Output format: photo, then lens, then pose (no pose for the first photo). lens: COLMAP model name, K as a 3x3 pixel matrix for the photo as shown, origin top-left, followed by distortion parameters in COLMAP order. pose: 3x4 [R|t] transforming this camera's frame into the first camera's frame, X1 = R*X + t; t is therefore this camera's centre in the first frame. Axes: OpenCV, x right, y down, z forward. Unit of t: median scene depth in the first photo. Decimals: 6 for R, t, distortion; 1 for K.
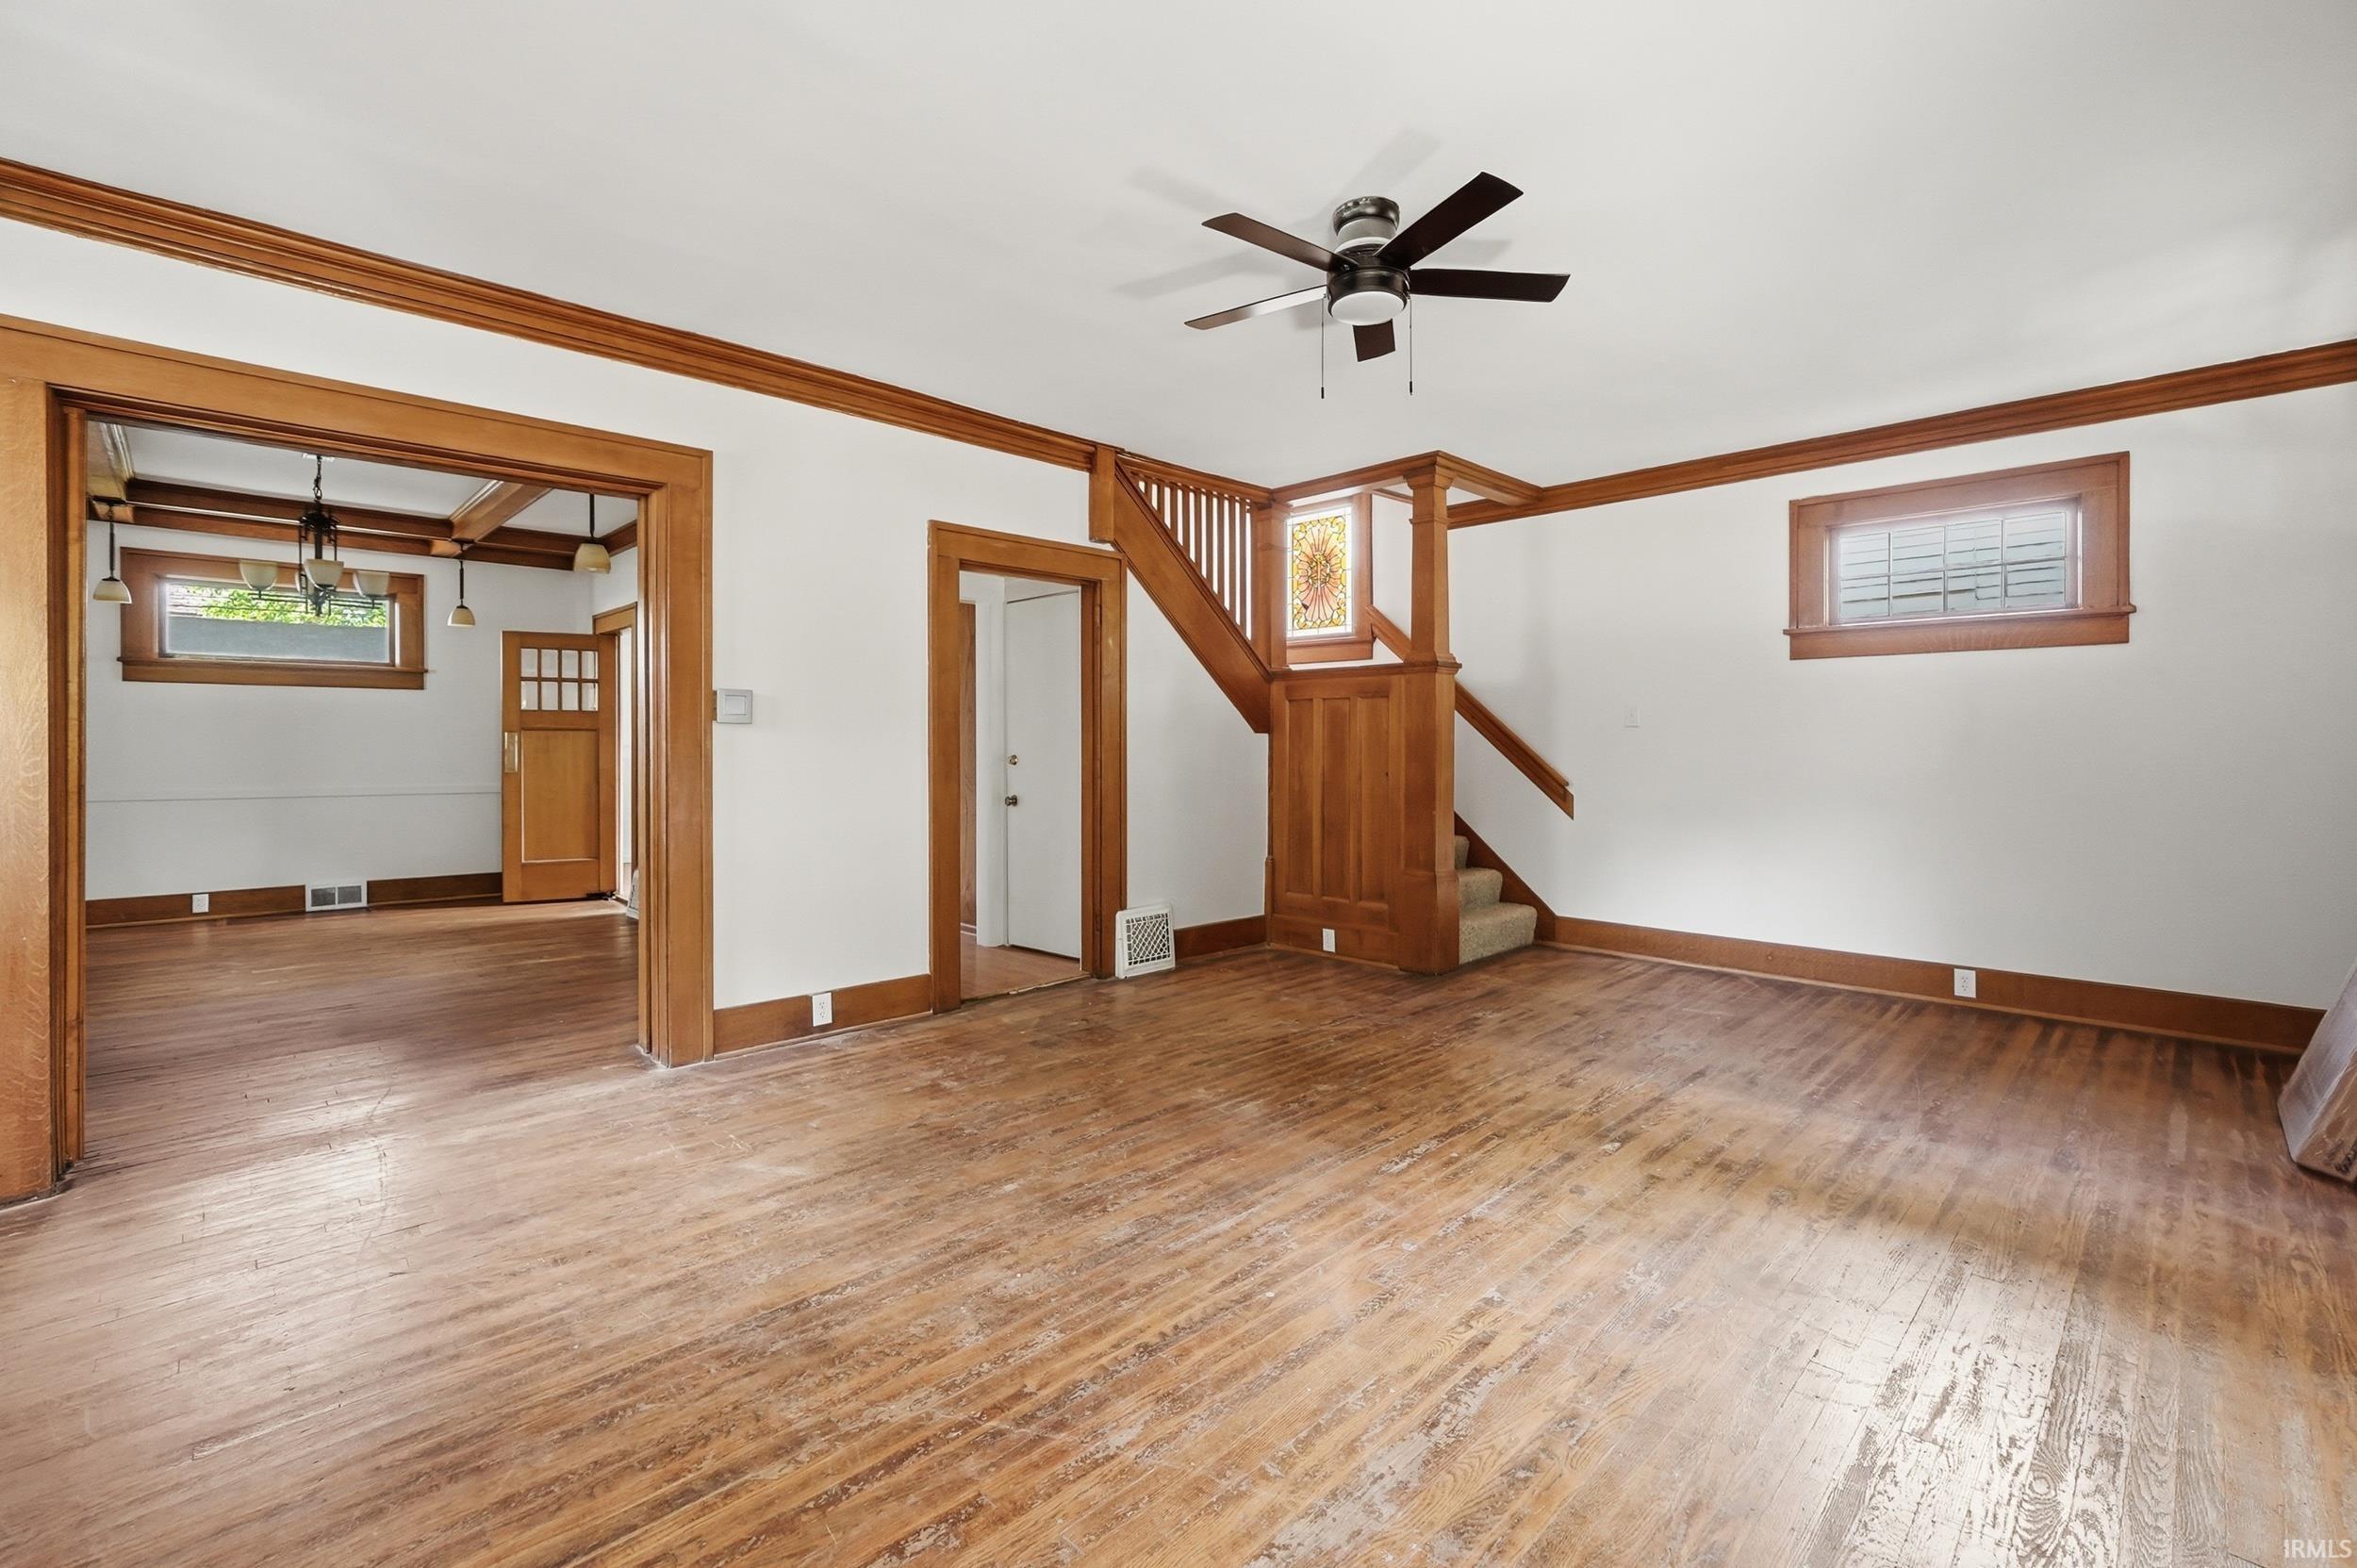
lens RADIAL K [[1009.9, 0, 1171.6], [0, 1009.9, 763.4], [0, 0, 1]] dist [-0.017725, 0.006326]
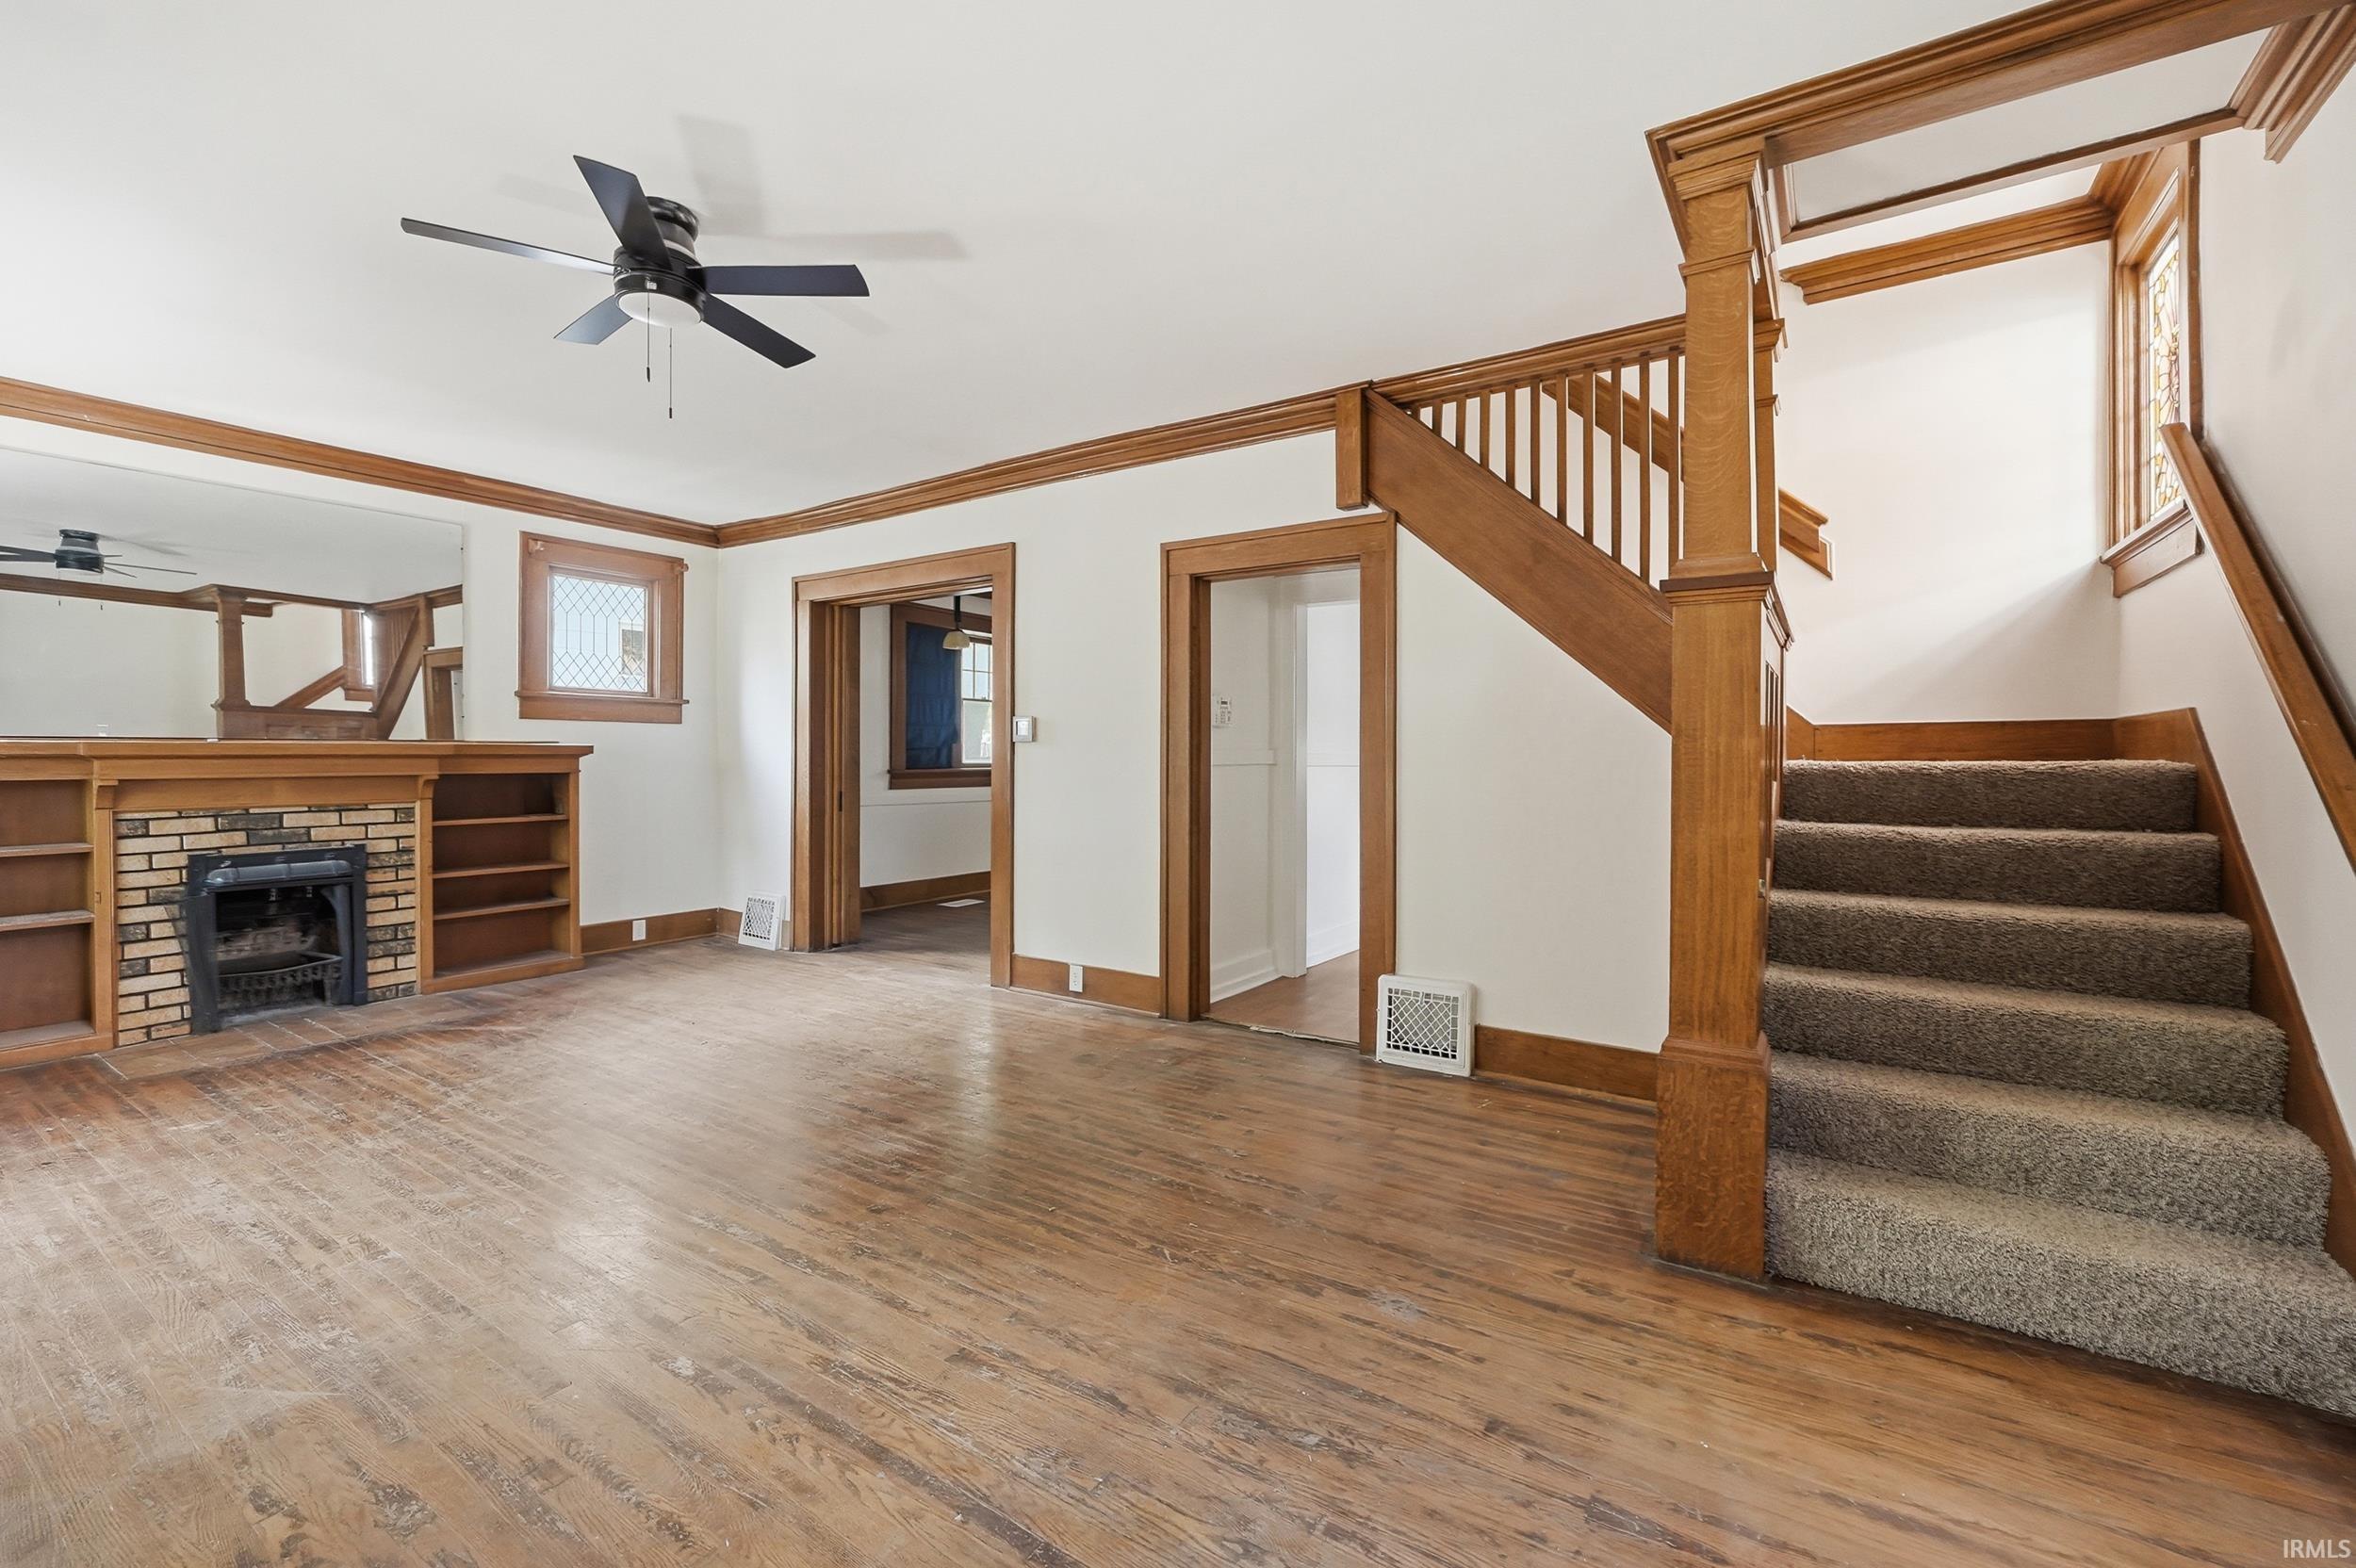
lens RADIAL K [[989.9, 0, 1168.6], [0, 989.9, 764.2], [0, 0, 1]] dist [-0.014811, 0.005518]
pose [[0.211828, 0.006033, -0.977288, 0.967195], [-0.023394, 0.999726, 0.001101, -0.016963], [0.977027, 0.022629, 0.211911, 0.997497]]
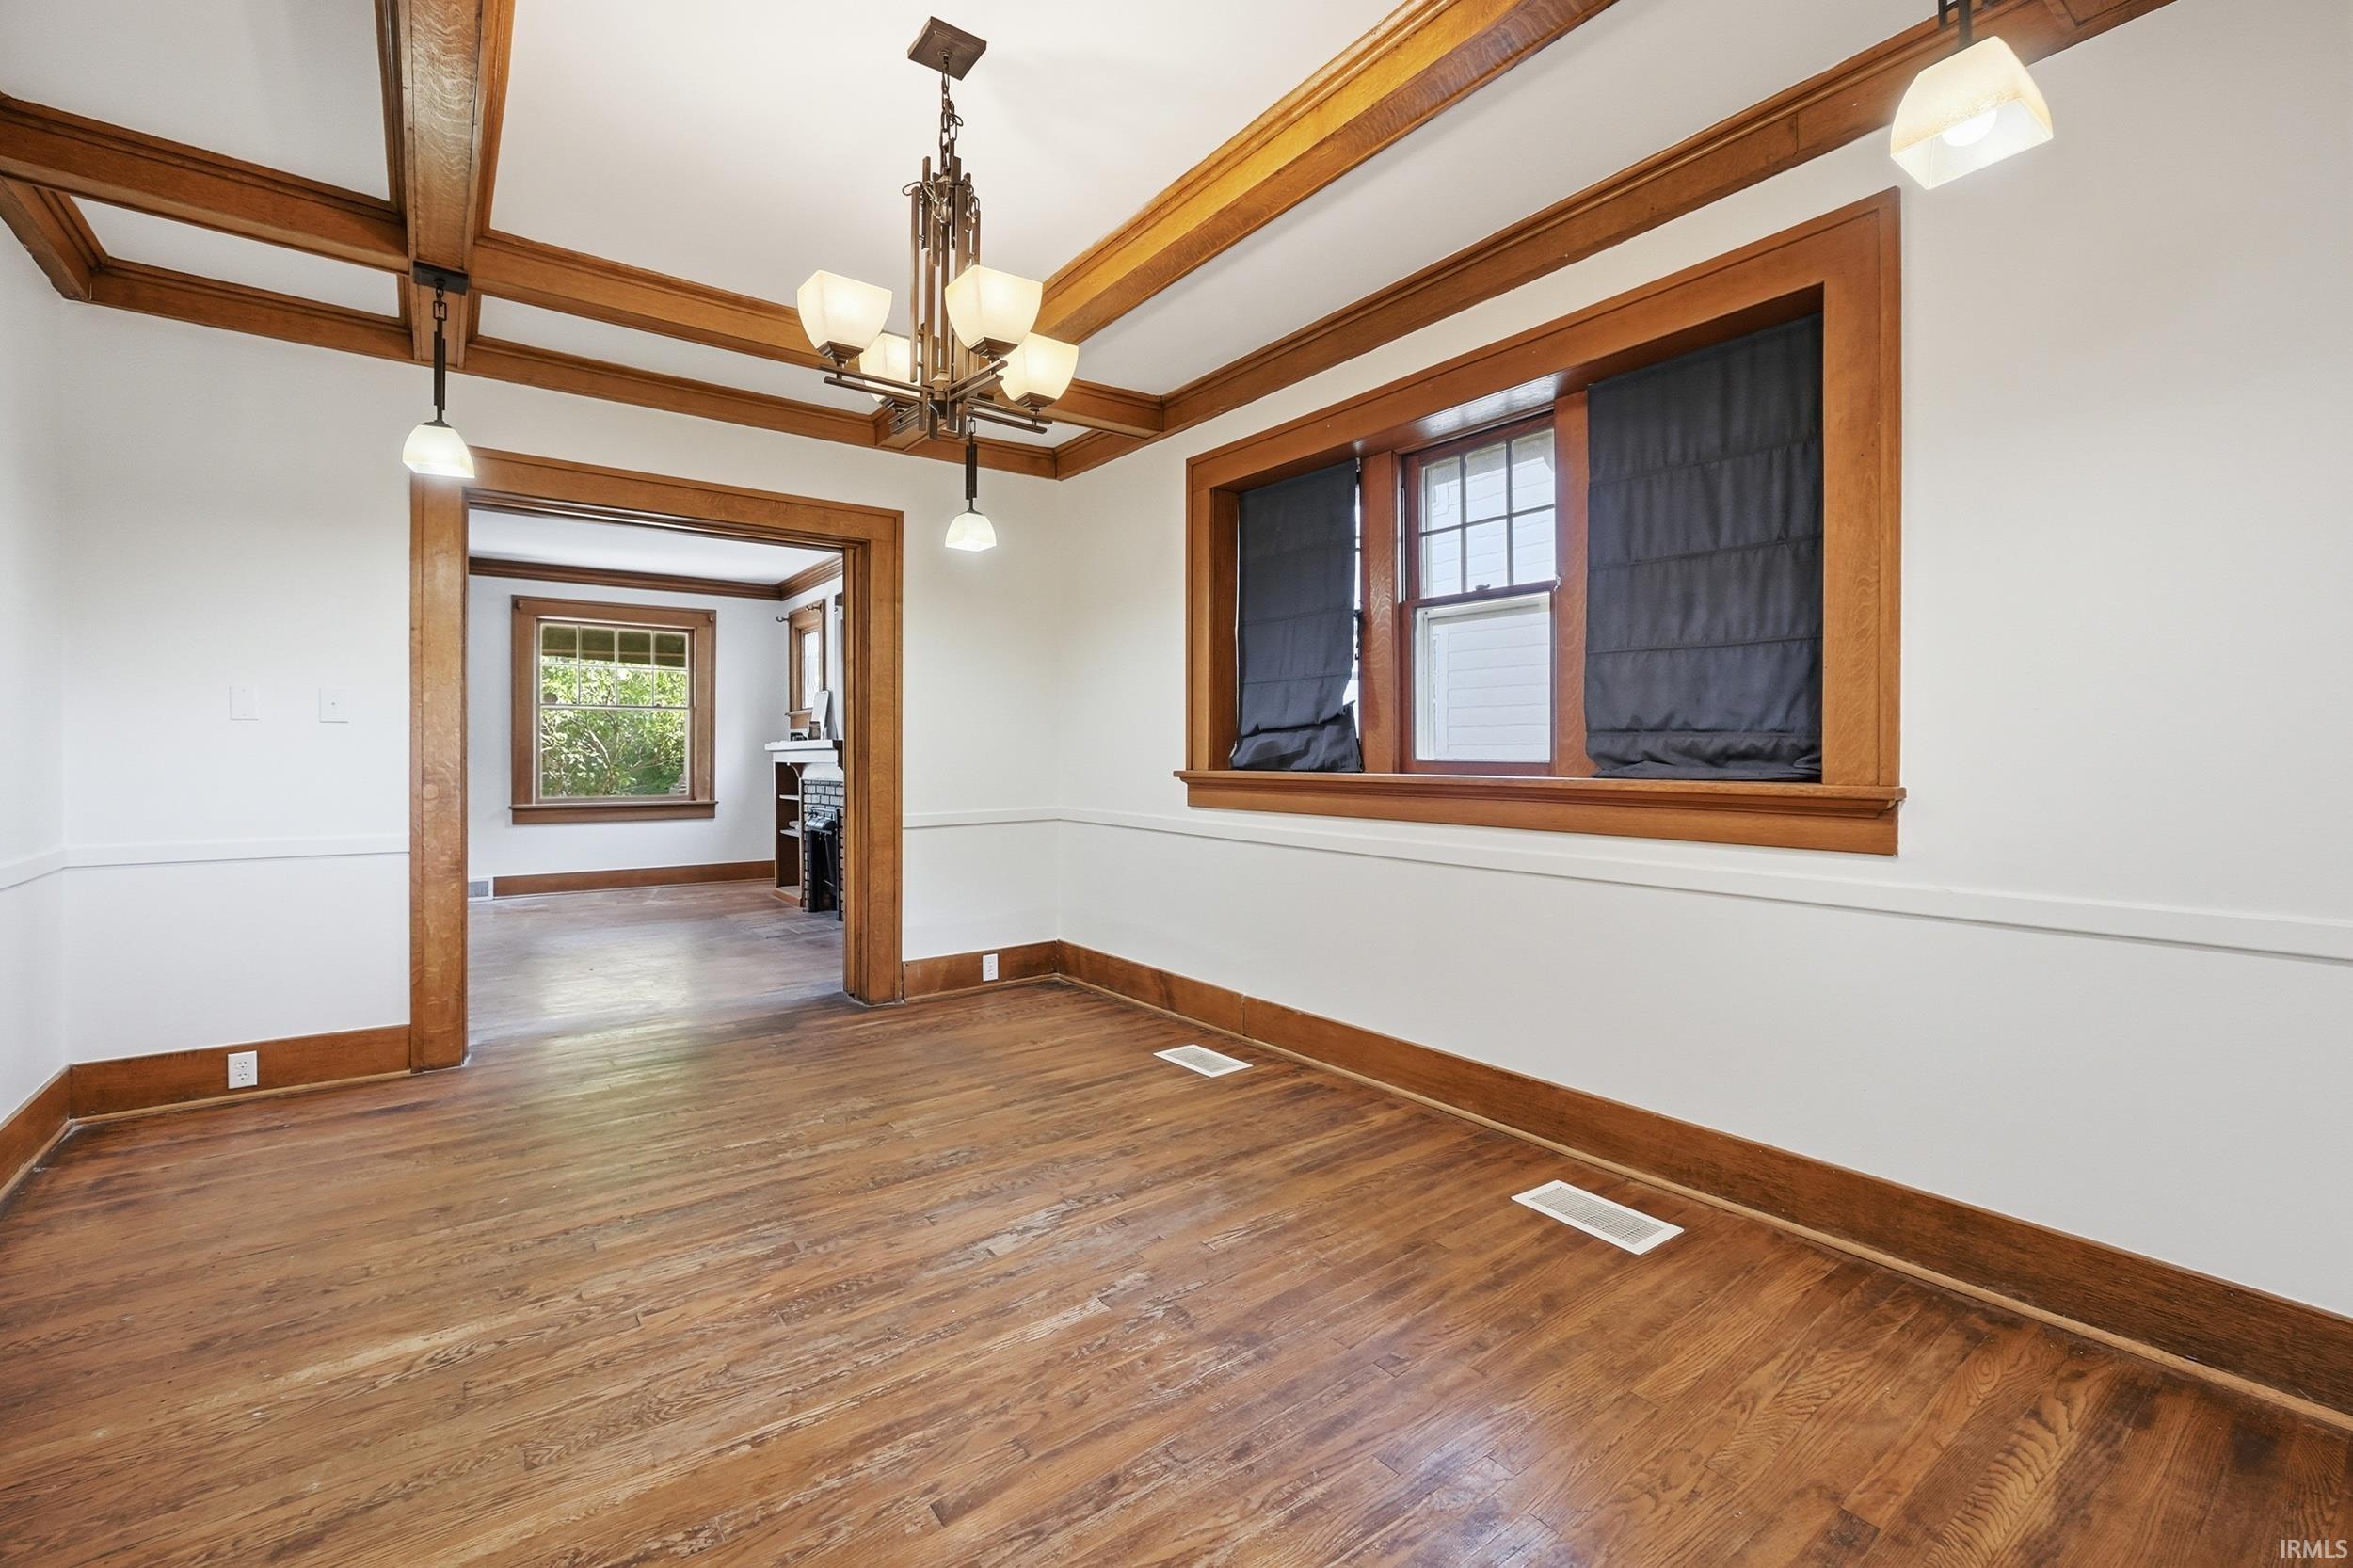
lens RADIAL K [[995.9, 0, 1179.6], [0, 995.9, 751.4], [0, 0, 1]] dist [-0.020306, 0.007029]
pose [[-0.993123, -0.002009, 0.117062, -1.513841], [0.000563, 0.999759, 0.021935, -0.037859], [-0.117078, 0.021850, -0.992882, 2.103081]]
